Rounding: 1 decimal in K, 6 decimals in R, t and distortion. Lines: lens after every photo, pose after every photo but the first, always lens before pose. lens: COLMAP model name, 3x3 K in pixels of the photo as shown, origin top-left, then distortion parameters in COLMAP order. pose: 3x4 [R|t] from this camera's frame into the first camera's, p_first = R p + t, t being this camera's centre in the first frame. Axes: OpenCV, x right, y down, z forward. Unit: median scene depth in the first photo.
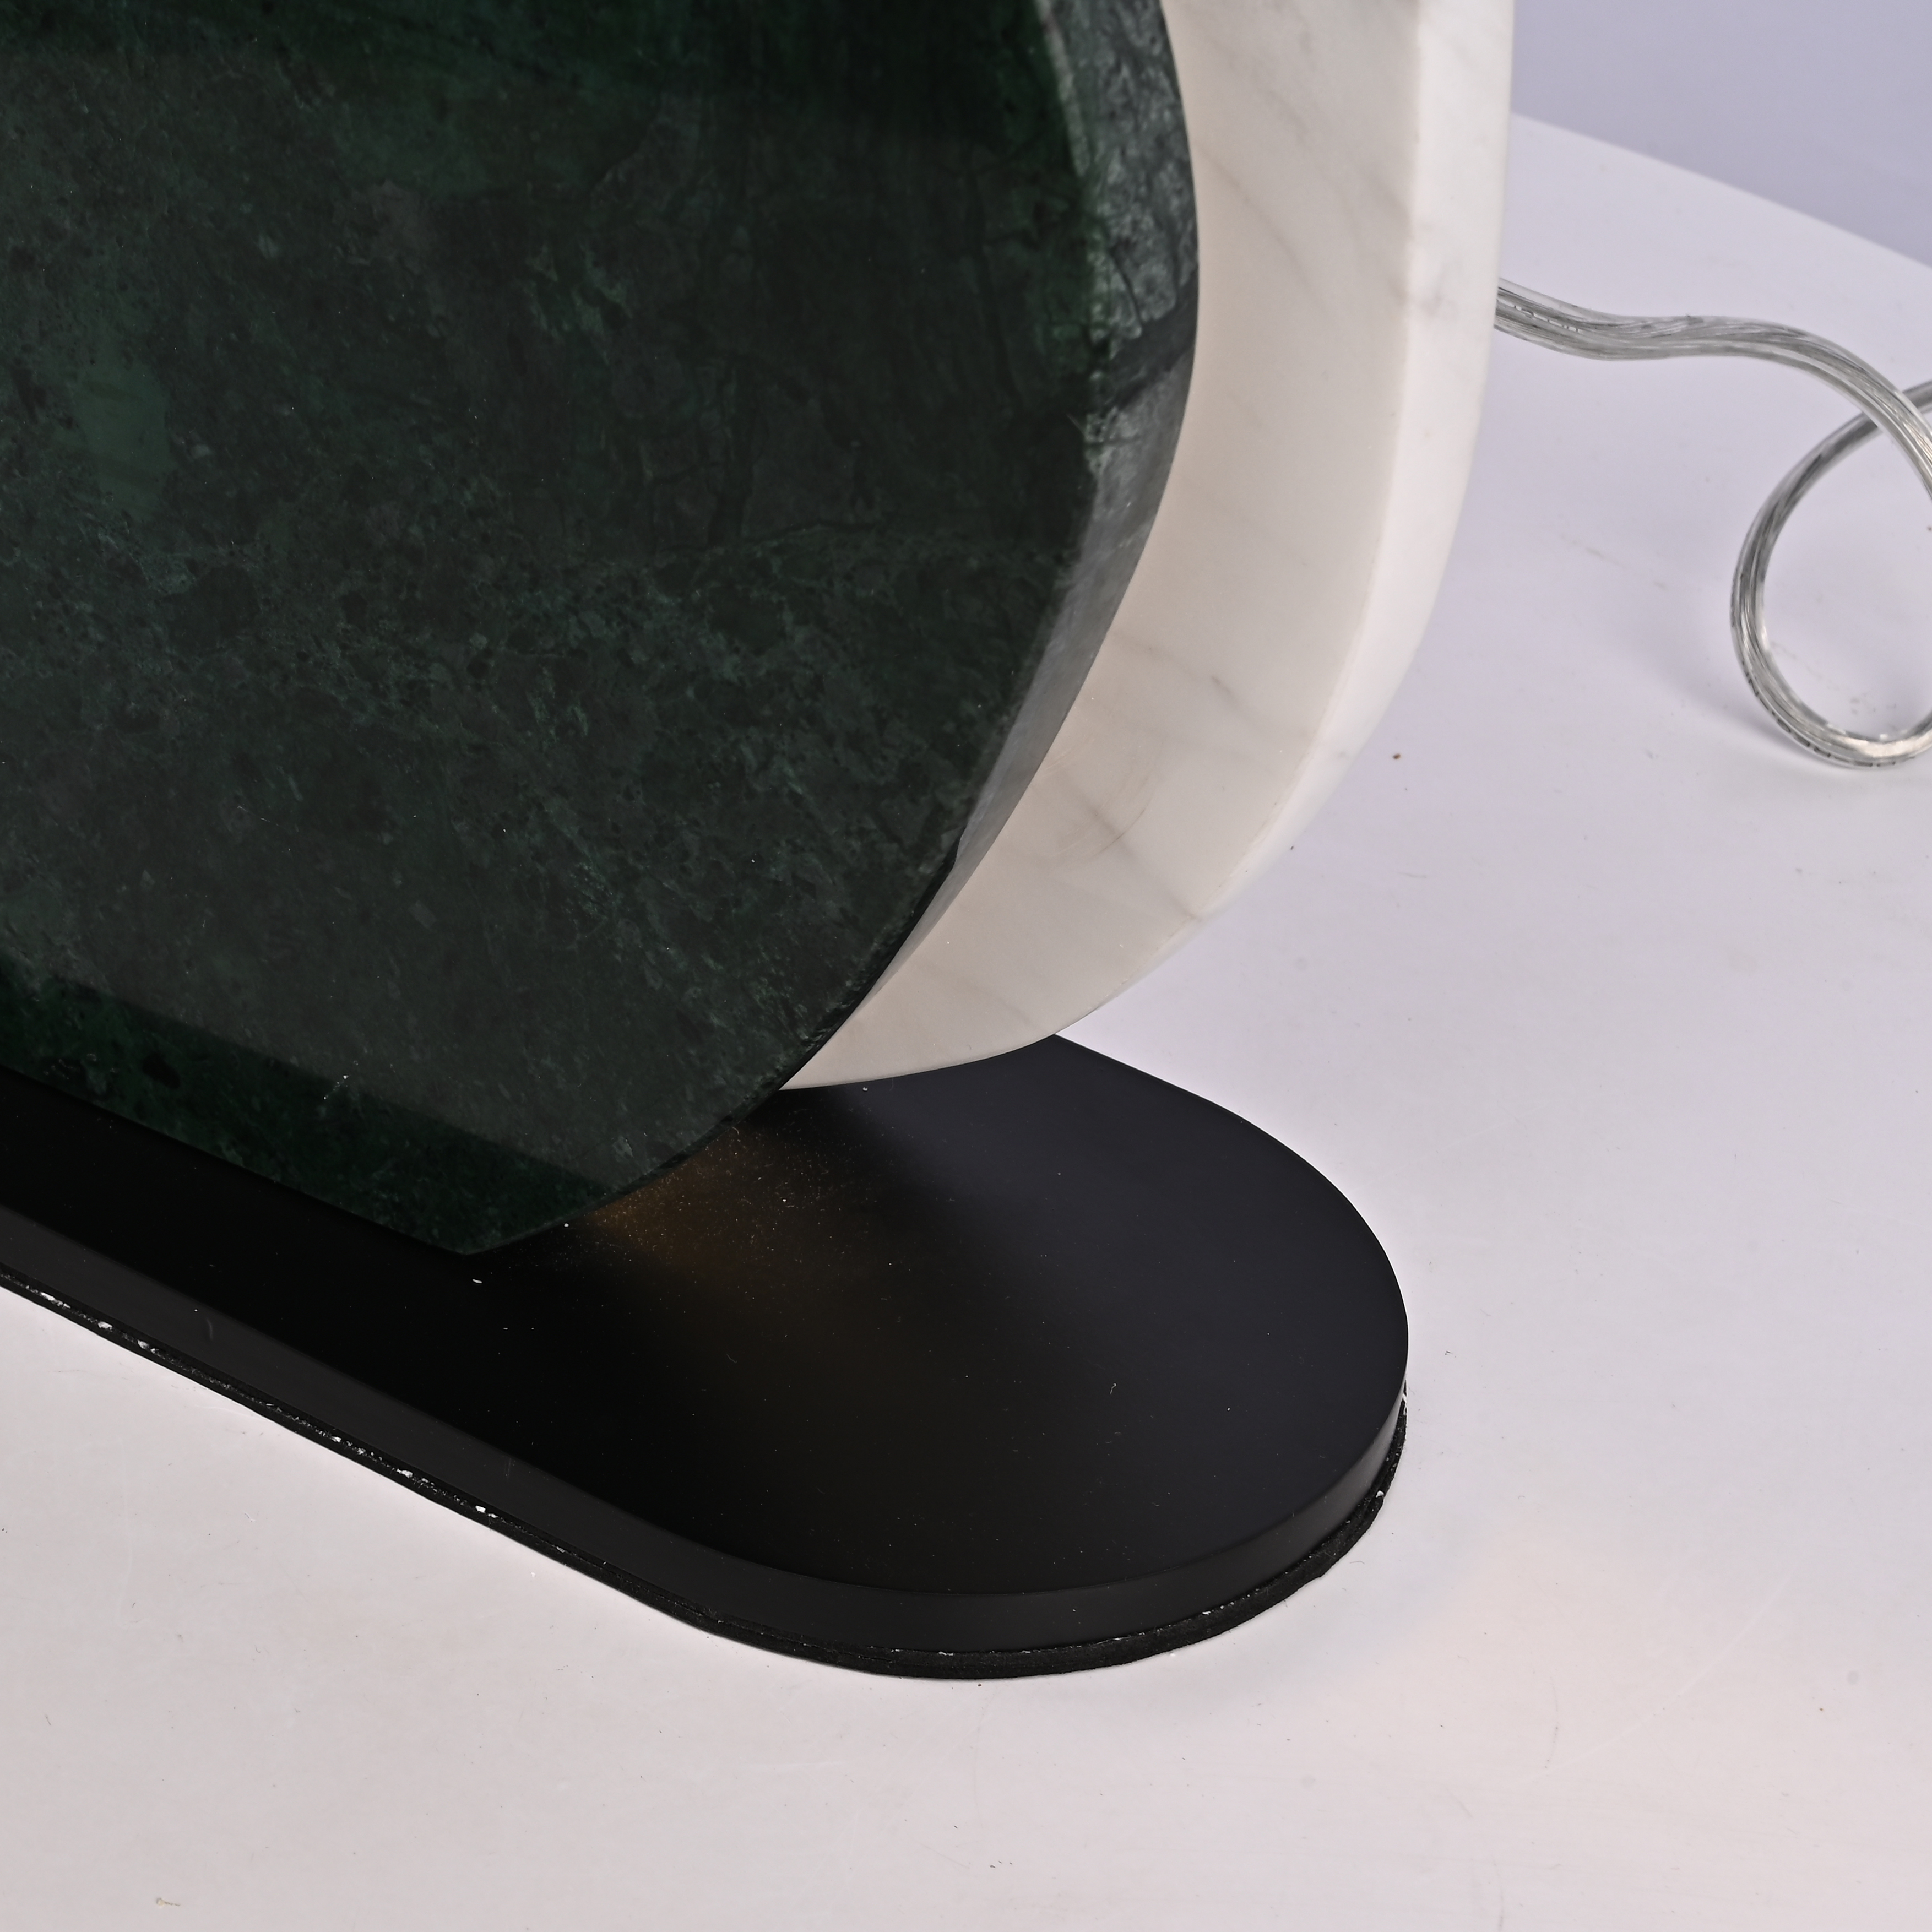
lens RADIAL K [[6567.3, 0, 339.1], [0, 6567.3, 969.8], [0, 0, 1]] dist [0.024654, -0.370123]
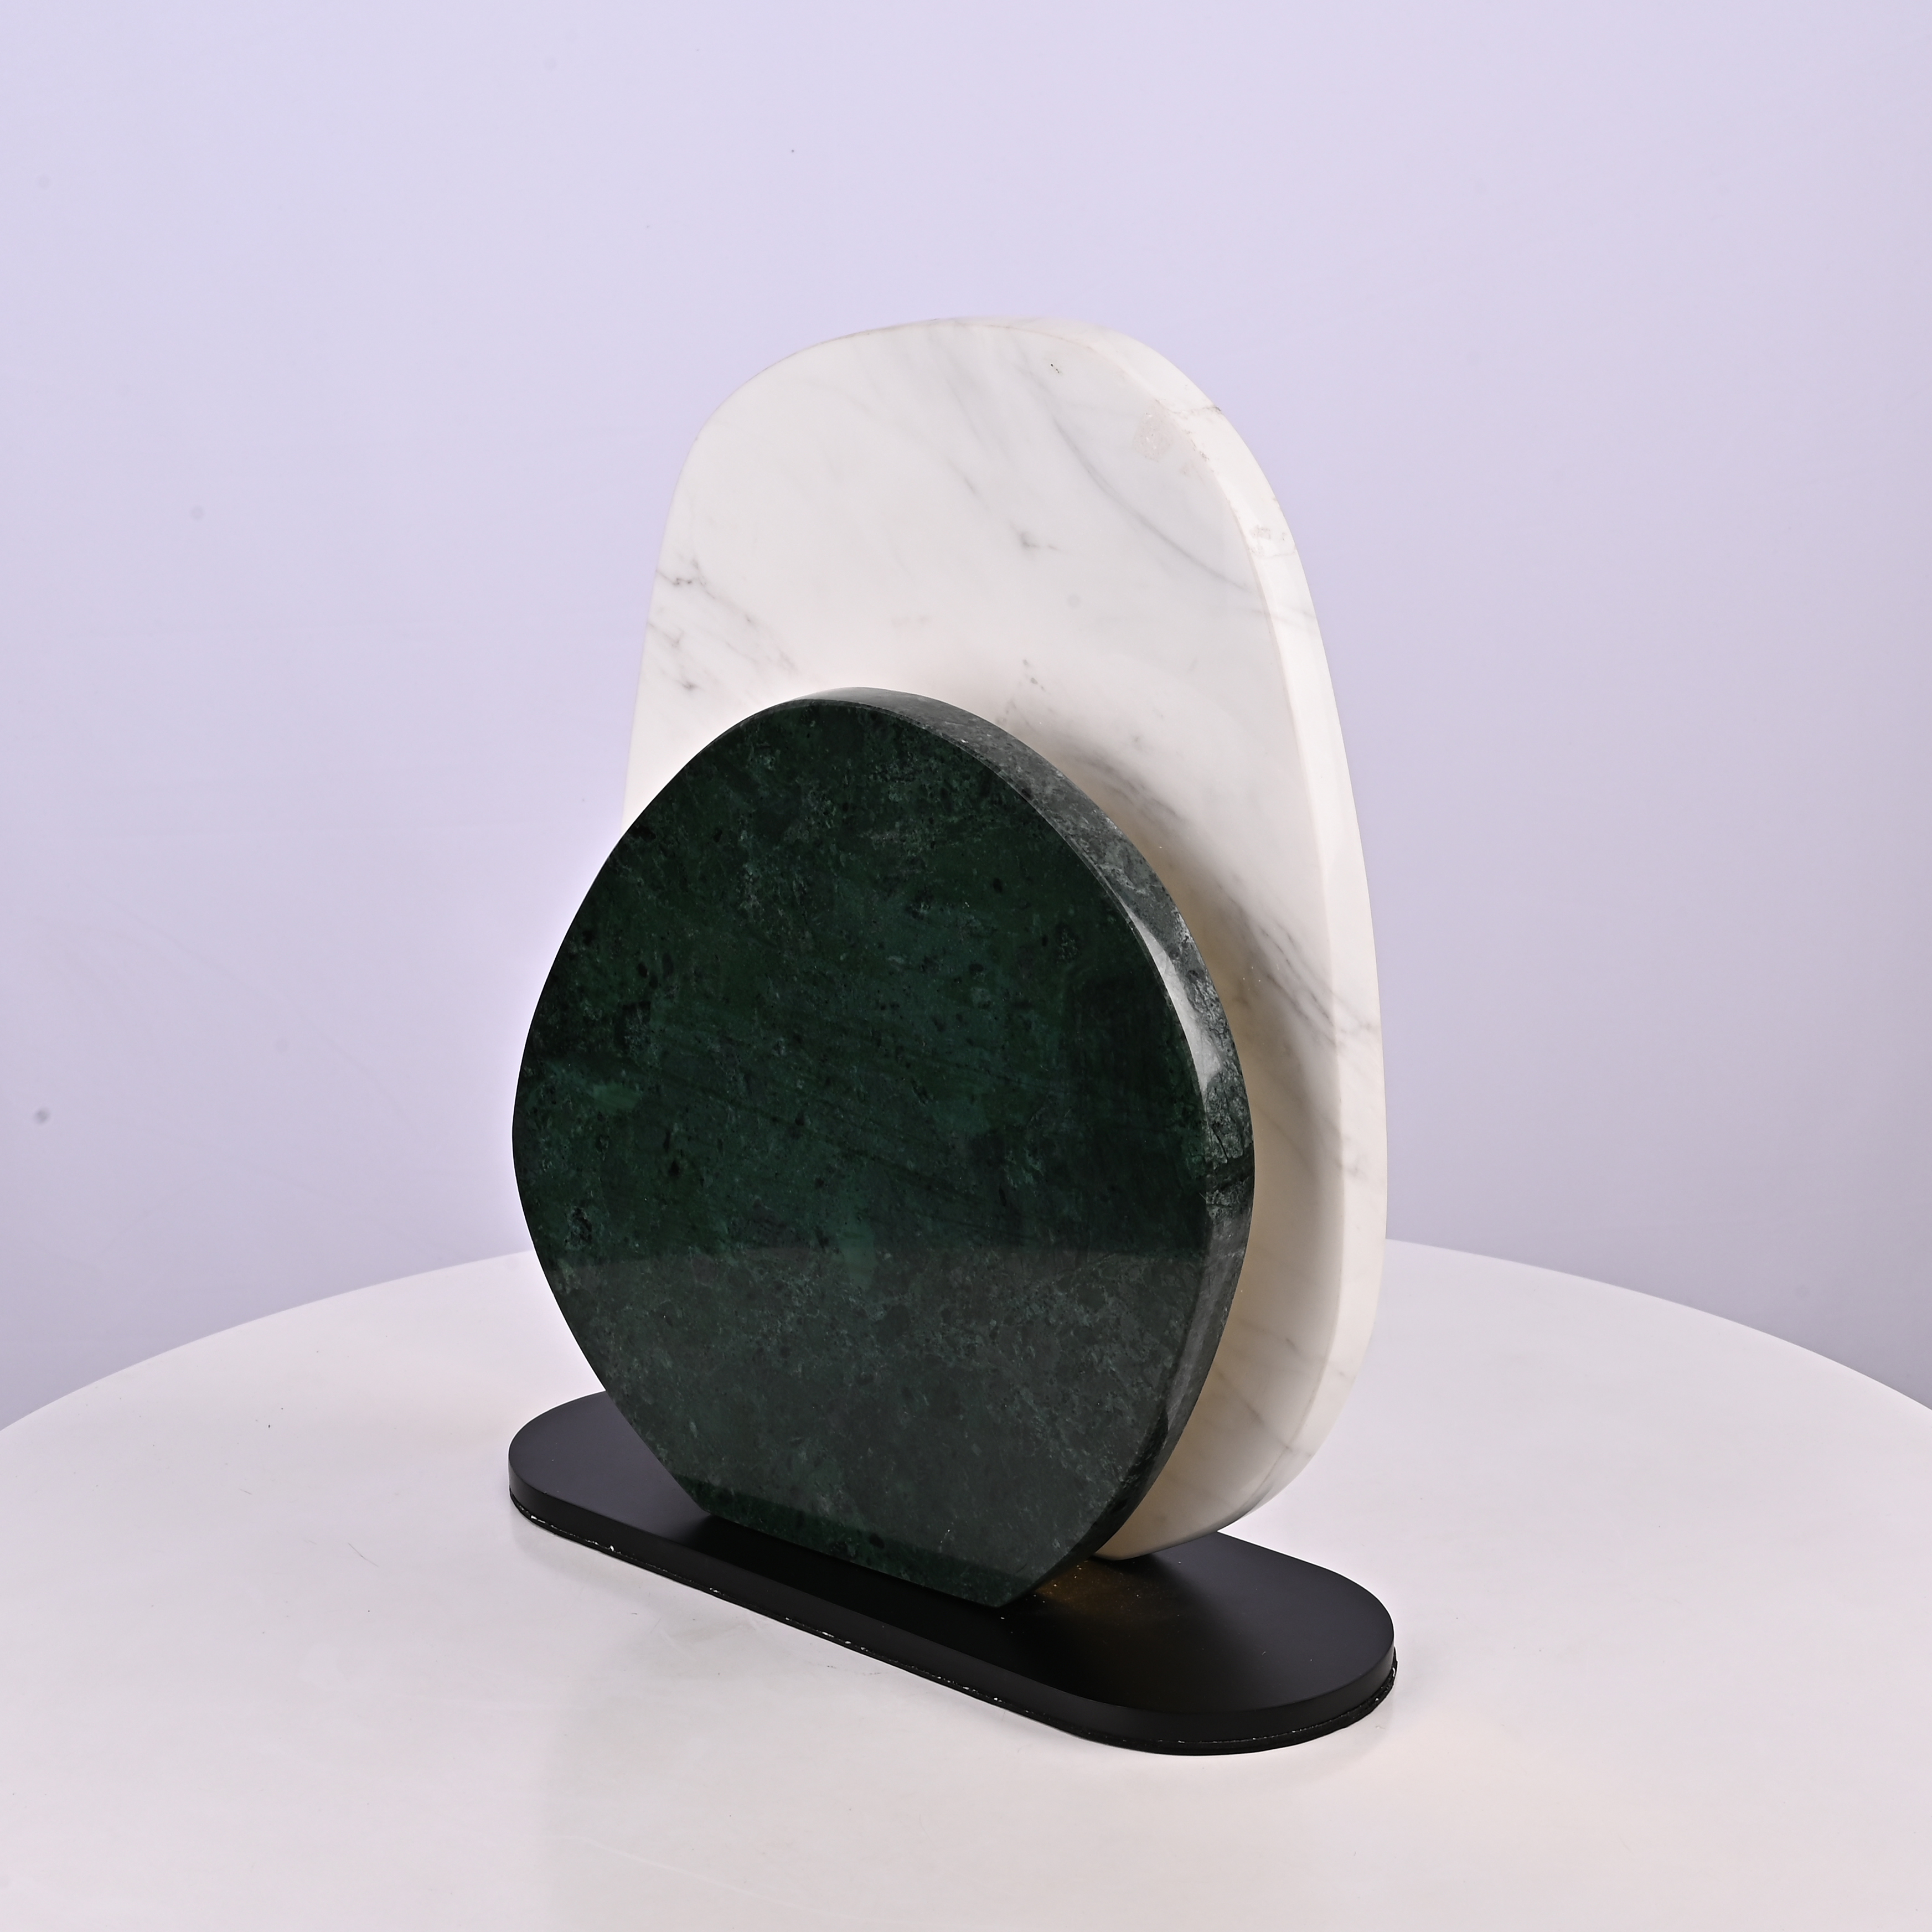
lens RADIAL K [[4193.8, 0, 977.7], [0, 4193.8, 912.0], [0, 0, 1]] dist [-0.009945, 0.424388]
pose [[0.997079, -0.003485, -0.076297, 0.140386], [-0.021579, 0.945404, -0.325184, 0.326713], [0.073264, 0.325881, 0.942568, -0.559395]]
